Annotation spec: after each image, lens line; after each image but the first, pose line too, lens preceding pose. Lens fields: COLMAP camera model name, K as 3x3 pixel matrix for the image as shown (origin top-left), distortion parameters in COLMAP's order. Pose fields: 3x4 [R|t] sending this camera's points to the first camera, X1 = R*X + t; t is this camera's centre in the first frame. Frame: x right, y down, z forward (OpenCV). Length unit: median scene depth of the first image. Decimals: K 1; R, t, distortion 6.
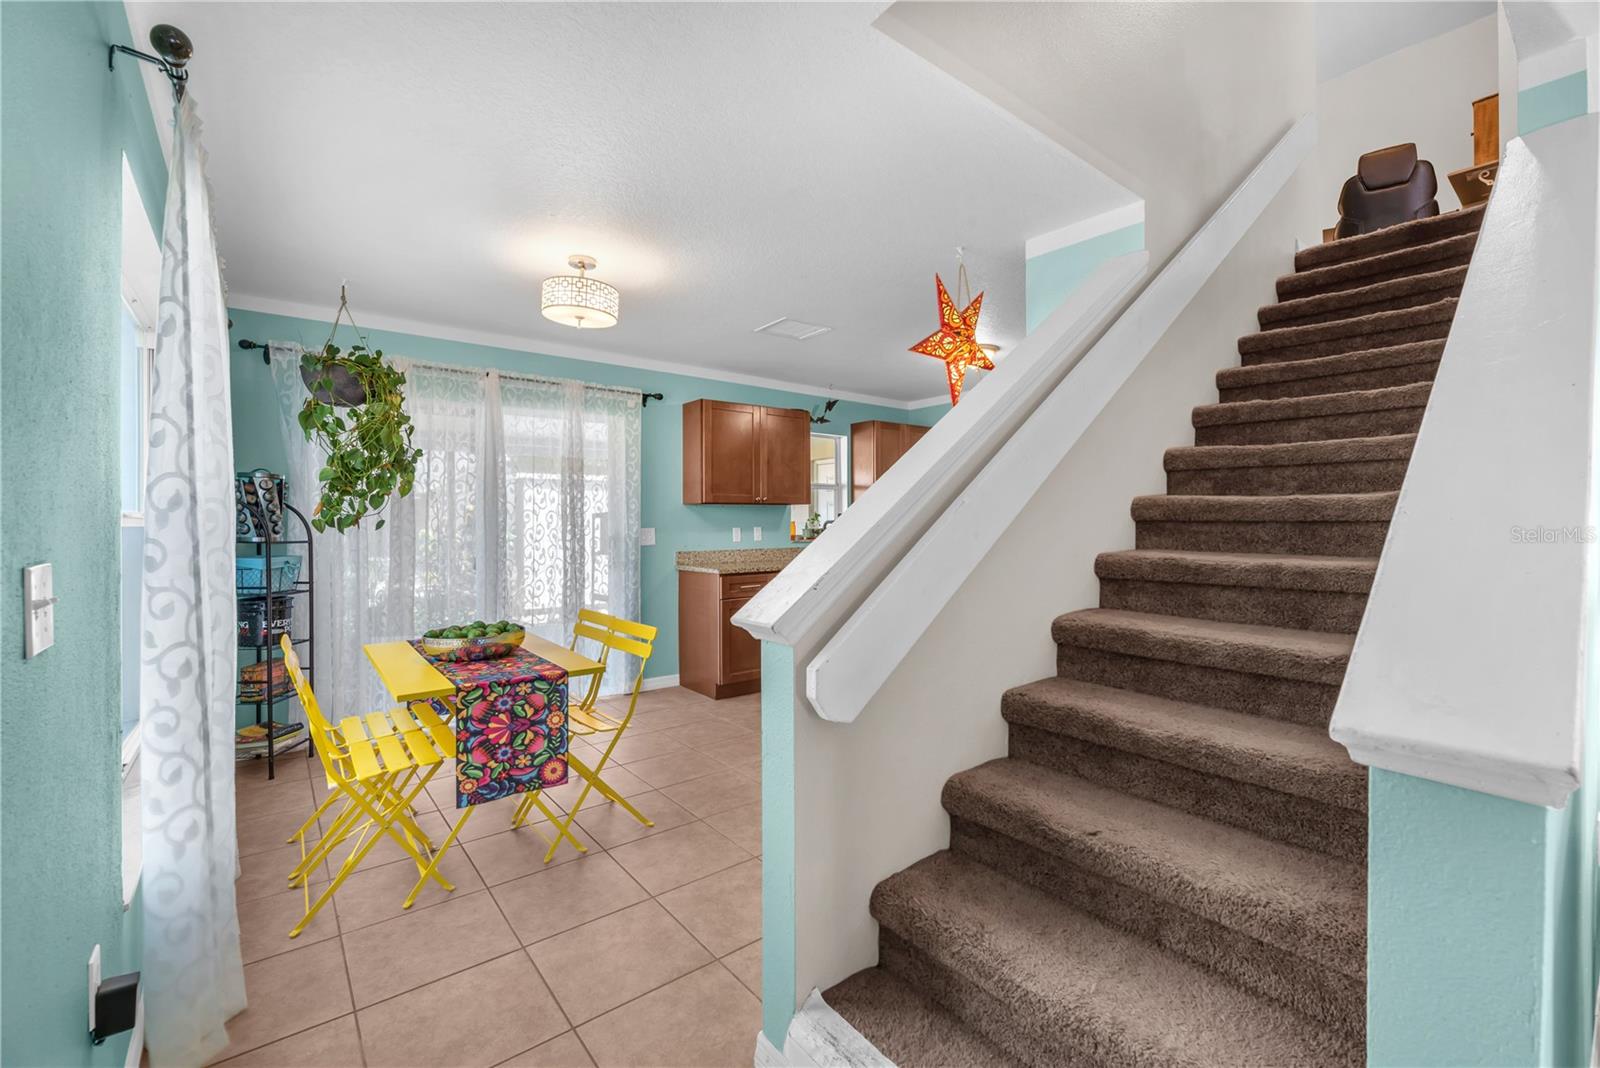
lens RADIAL K [[663.5, 0, 819.0], [0, 663.5, 526.0], [0, 0, 1]] dist [0.000858, -0.002533]
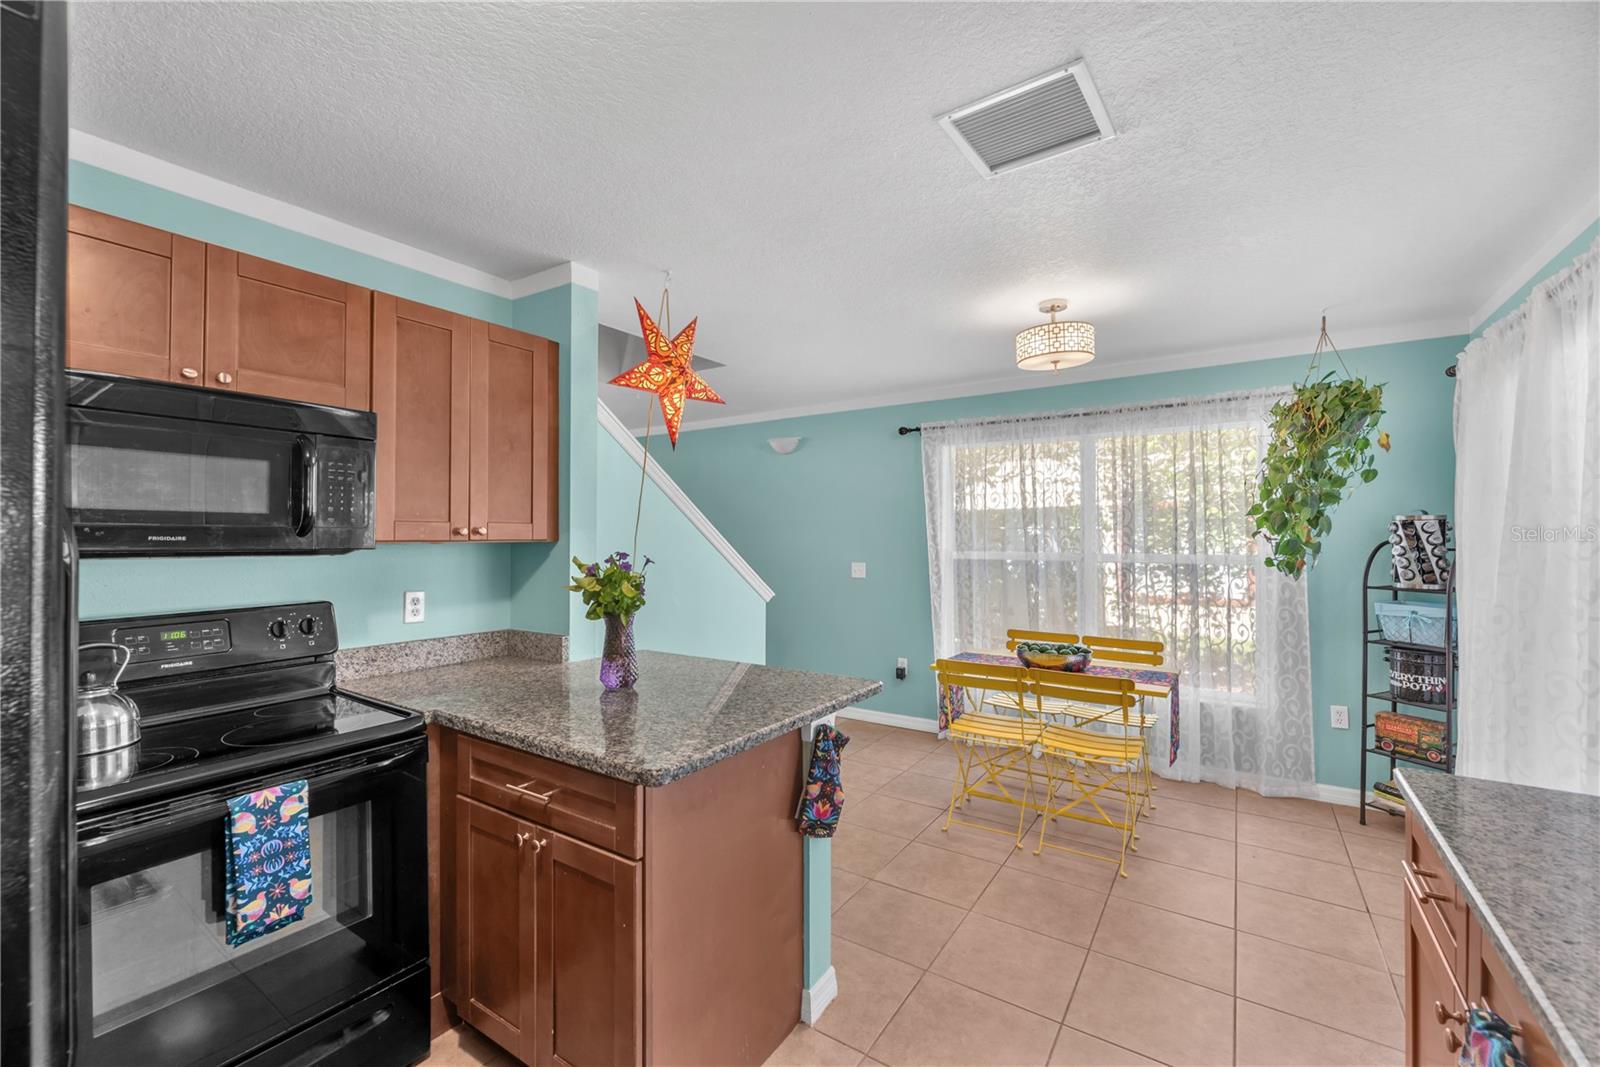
lens RADIAL K [[663.5, 0, 791.8], [0, 663.5, 530.6], [0, 0, 1]] dist [0.000858, -0.002533]
pose [[-0.958366, -0.001703, -0.285536, 0.275694], [-0.001228, 0.999998, -0.001843, -0.055963], [0.285539, -0.001416, -0.958366, 1.683954]]
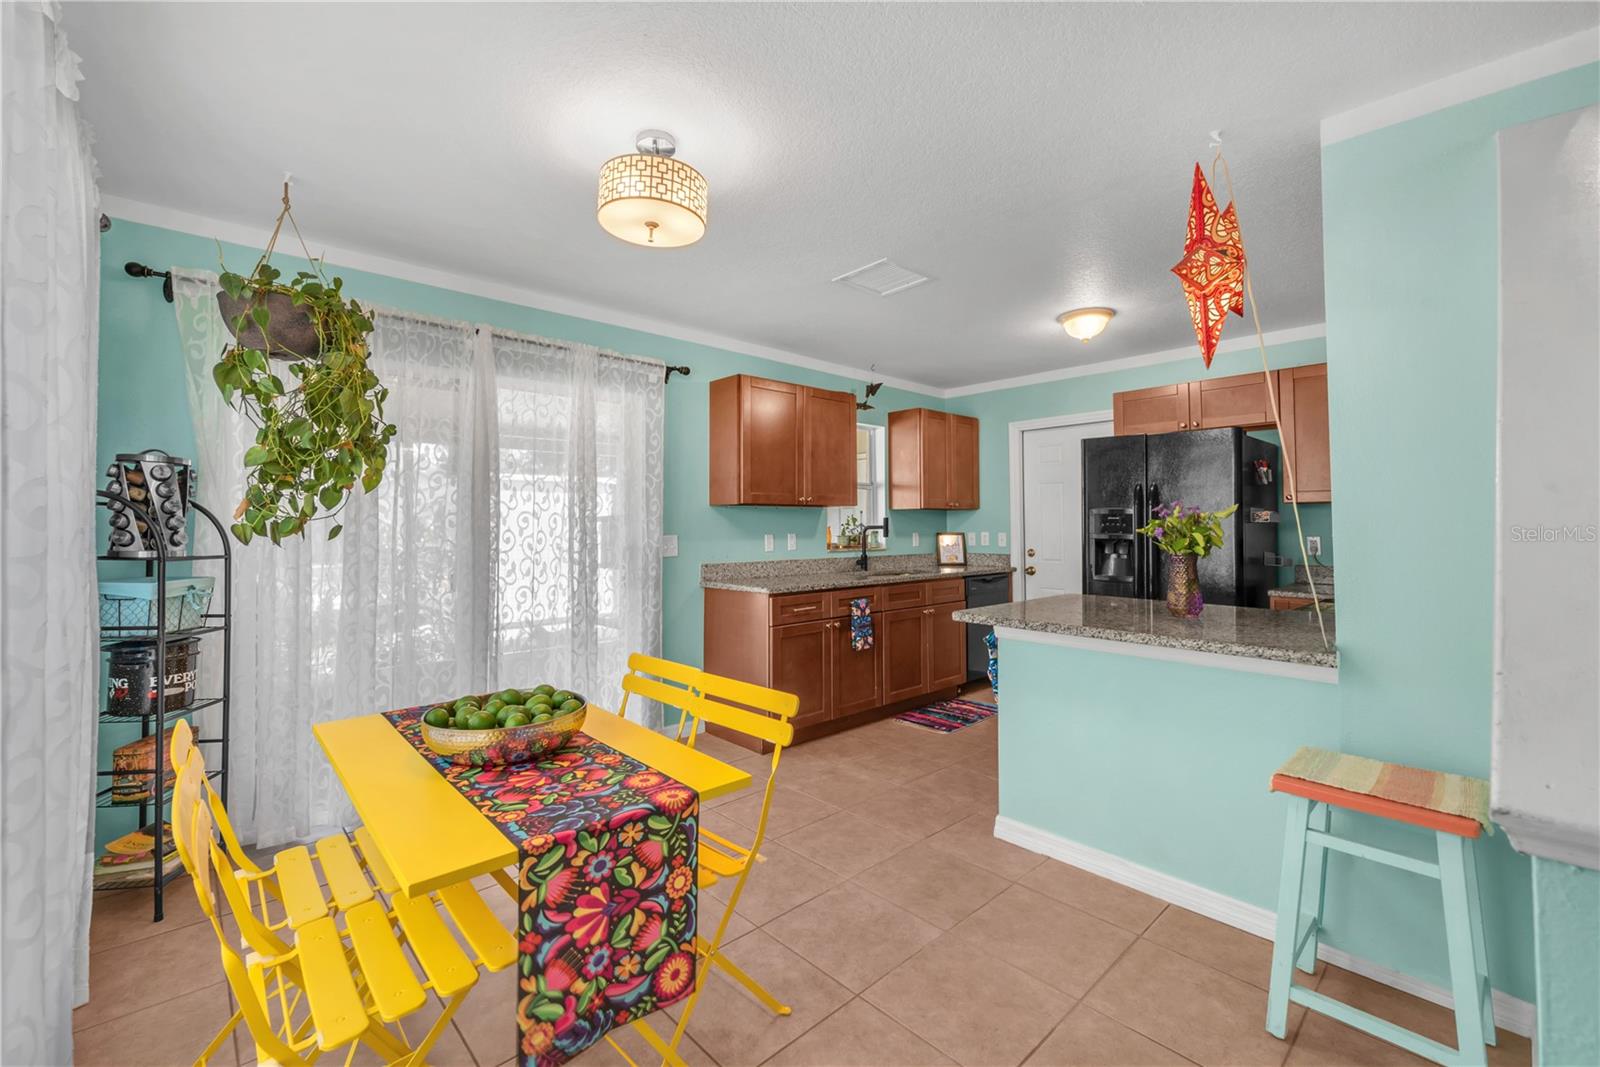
lens RADIAL K [[663.5, 0, 790.9], [0, 663.5, 513.2], [0, 0, 1]] dist [0.000858, -0.002533]
pose [[0.998653, 0.001119, 0.051868, -0.230517], [0.000257, 0.999648, -0.026511, -0.003167], [-0.051879, 0.026489, 0.998302, 0.296714]]
